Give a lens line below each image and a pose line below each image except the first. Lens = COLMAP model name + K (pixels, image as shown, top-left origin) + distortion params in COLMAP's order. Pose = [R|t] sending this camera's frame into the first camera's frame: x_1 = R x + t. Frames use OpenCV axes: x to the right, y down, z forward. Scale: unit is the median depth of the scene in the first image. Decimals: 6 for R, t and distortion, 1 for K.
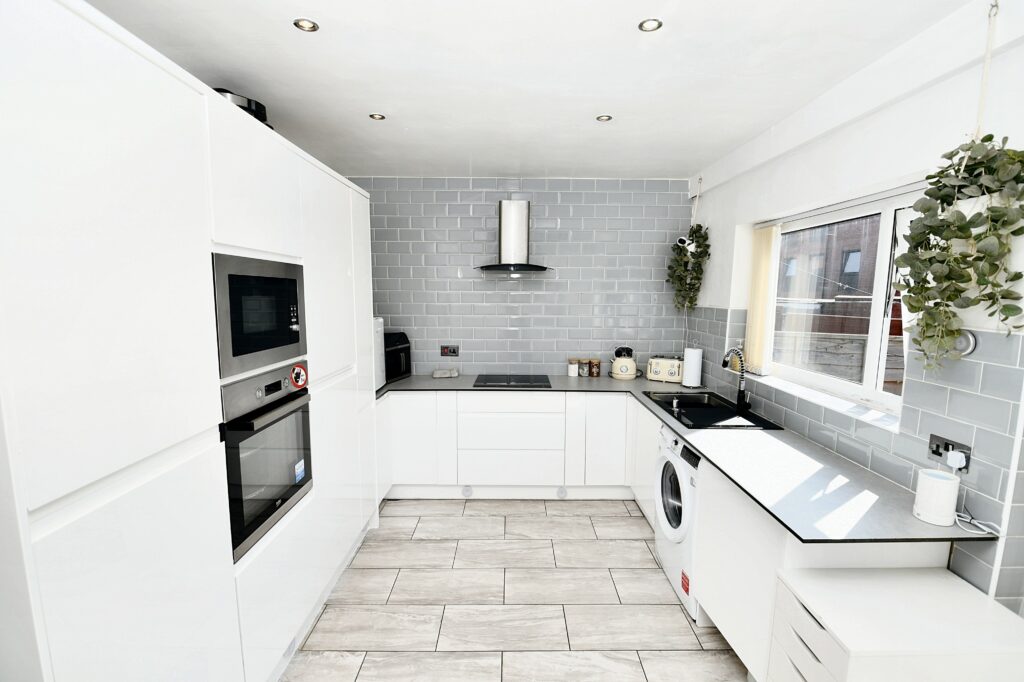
lens RADIAL K [[450.0, 0, 517.1], [0, 450.0, 348.3], [0, 0, 1]] dist [0.009502, -0.023047]
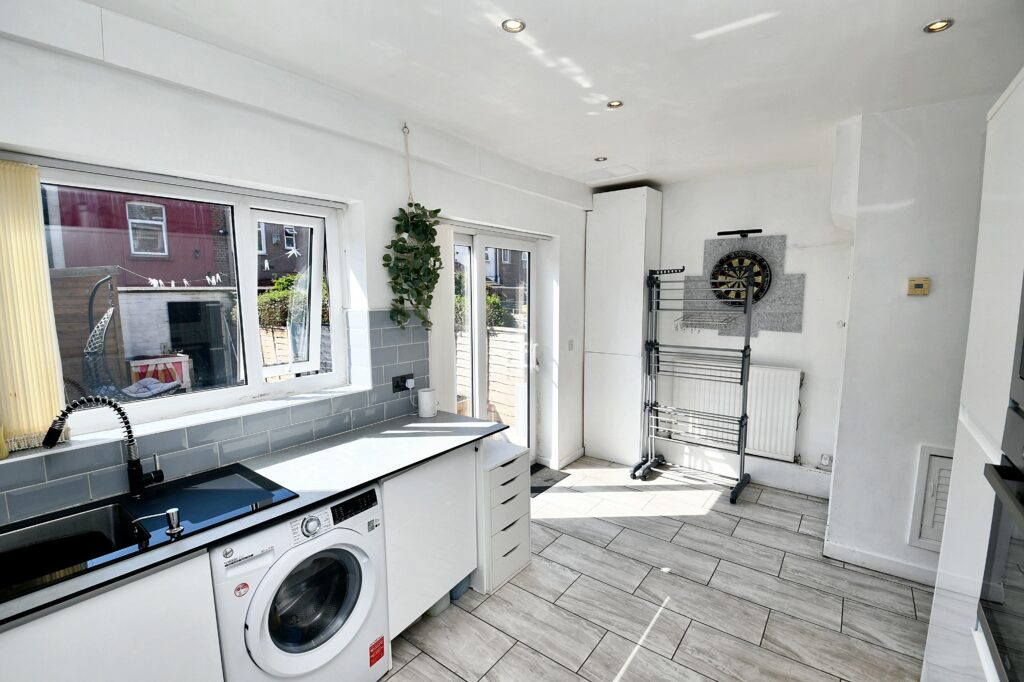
lens RADIAL K [[450.0, 0, 517.1], [0, 450.0, 348.3], [0, 0, 1]] dist [0.009502, -0.023047]
pose [[-0.791201, -0.082850, 0.605918, -0.200756], [0.073084, 0.970871, 0.228183, -0.127174], [-0.607174, 0.224822, -0.762099, 1.019407]]
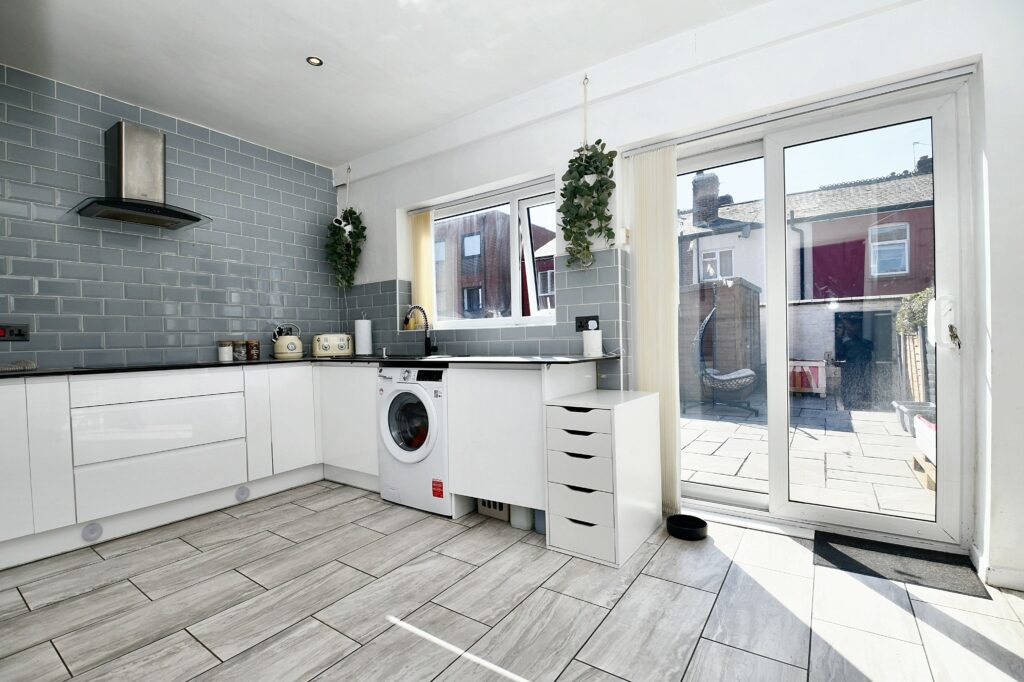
lens RADIAL K [[450.0, 0, 517.1], [0, 450.0, 348.3], [0, 0, 1]] dist [0.009502, -0.023047]
pose [[0.574449, -0.036437, 0.817729, -0.320753], [0.128663, 0.990609, -0.046245, 0.190977], [-0.808365, 0.131777, 0.573742, 0.112497]]
